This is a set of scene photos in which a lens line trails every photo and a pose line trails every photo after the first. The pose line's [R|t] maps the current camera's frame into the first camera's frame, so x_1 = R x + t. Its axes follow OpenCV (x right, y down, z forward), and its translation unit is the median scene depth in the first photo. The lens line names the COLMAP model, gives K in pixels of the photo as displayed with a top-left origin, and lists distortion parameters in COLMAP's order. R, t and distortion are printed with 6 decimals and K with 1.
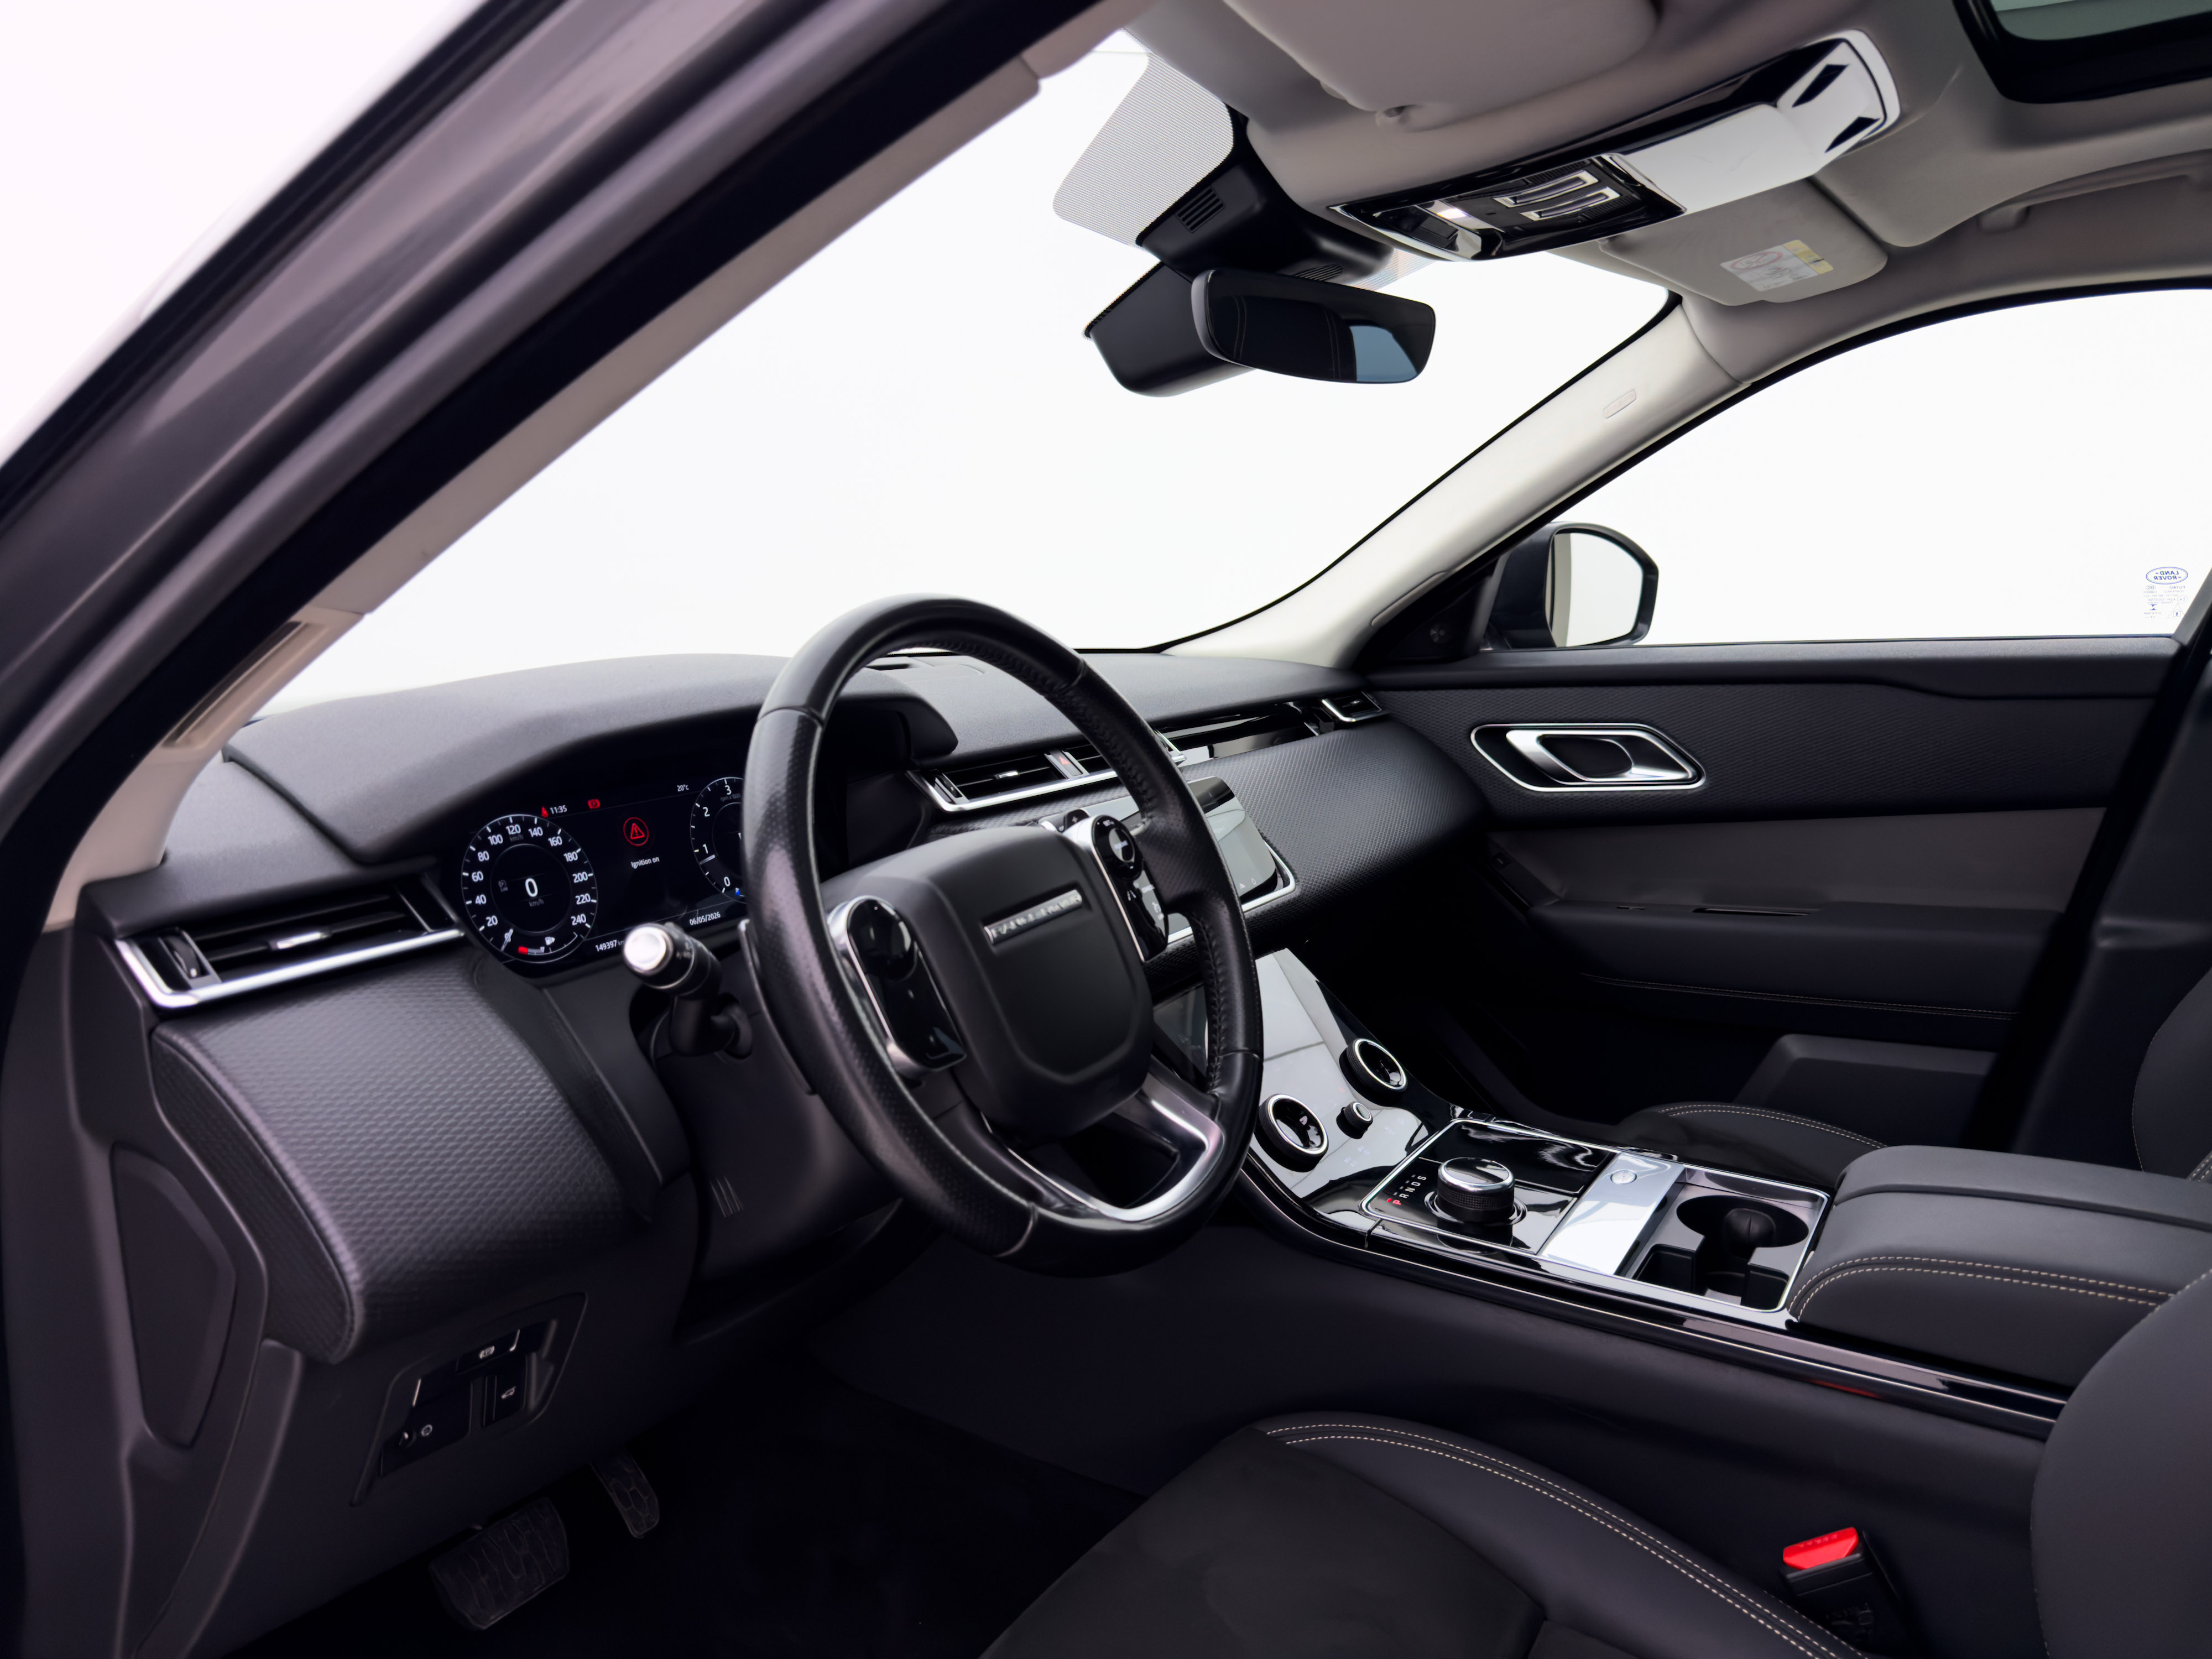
lens RADIAL K [[1533.8, 0, 1106.0], [0, 1533.8, 829.5], [0, 0, 1]] dist [0.005459, -0.001541]
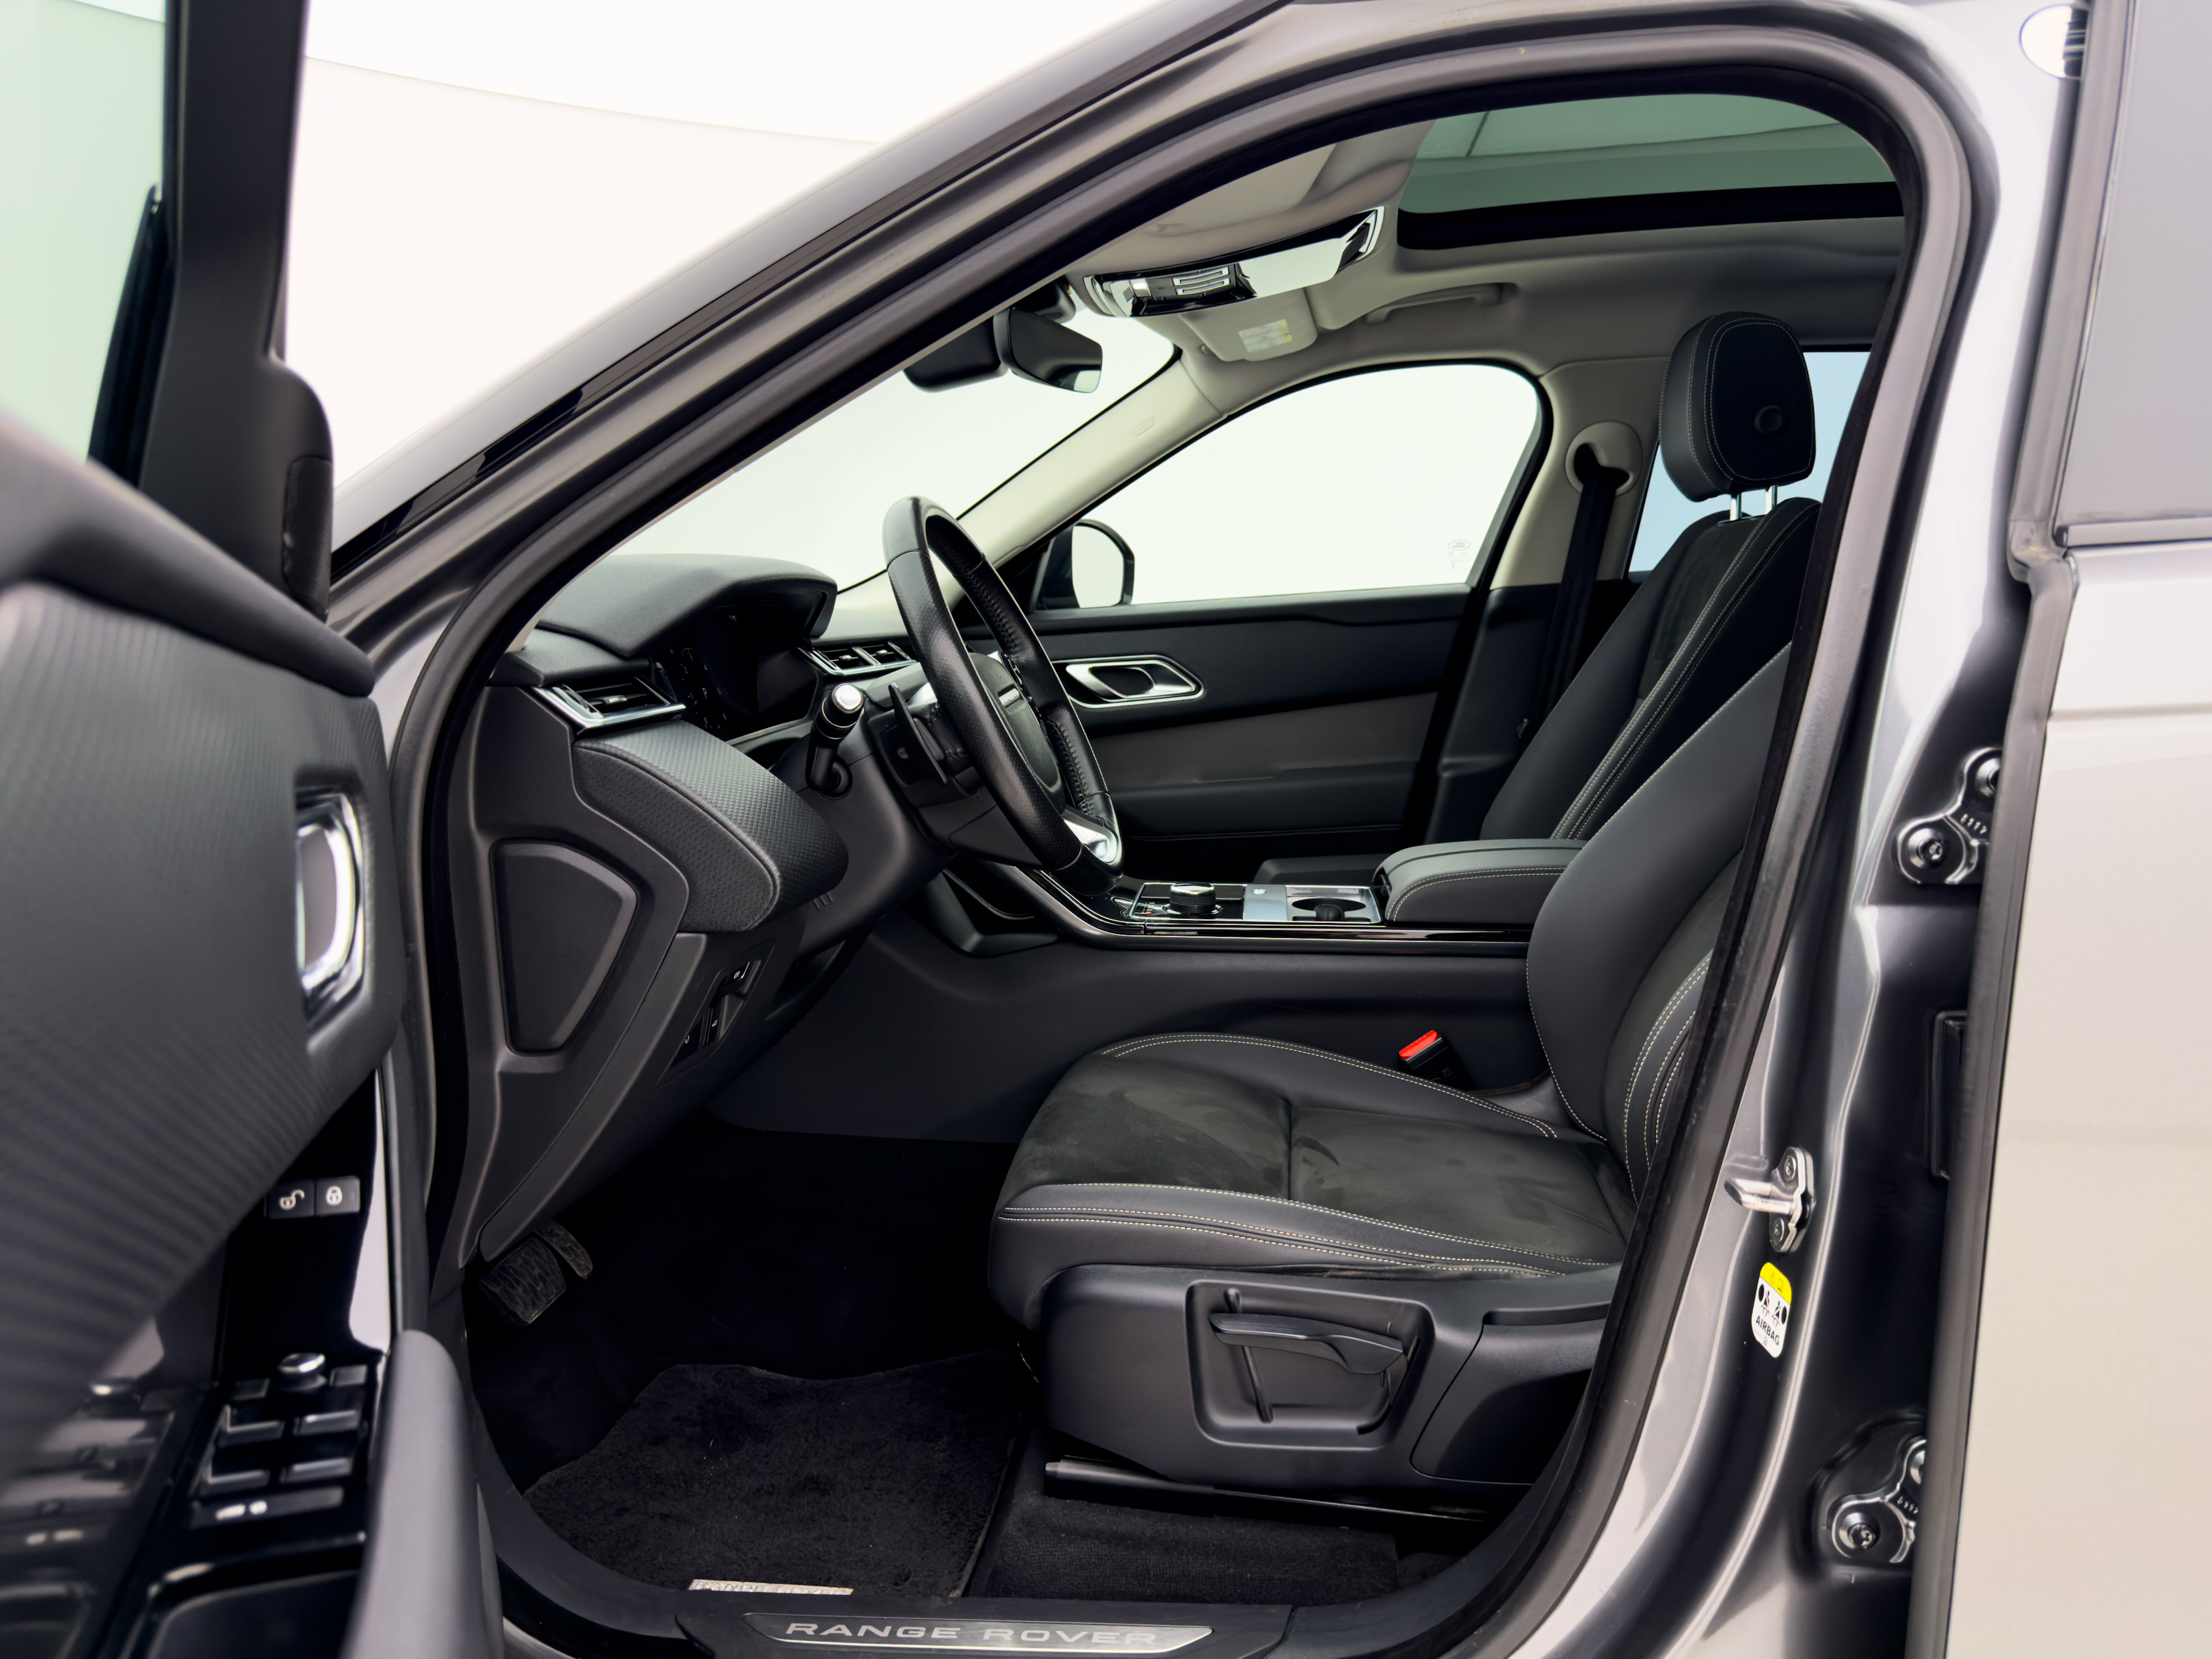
lens RADIAL K [[1501.8, 0, 1106.0], [0, 1501.8, 829.5], [0, 0, 1]] dist [0.112439, -0.000814]
pose [[0.895545, -0.067983, 0.439748, -0.369396], [0.083184, 0.996416, -0.015361, 0.127253], [-0.437127, 0.050337, 0.897990, -0.261521]]
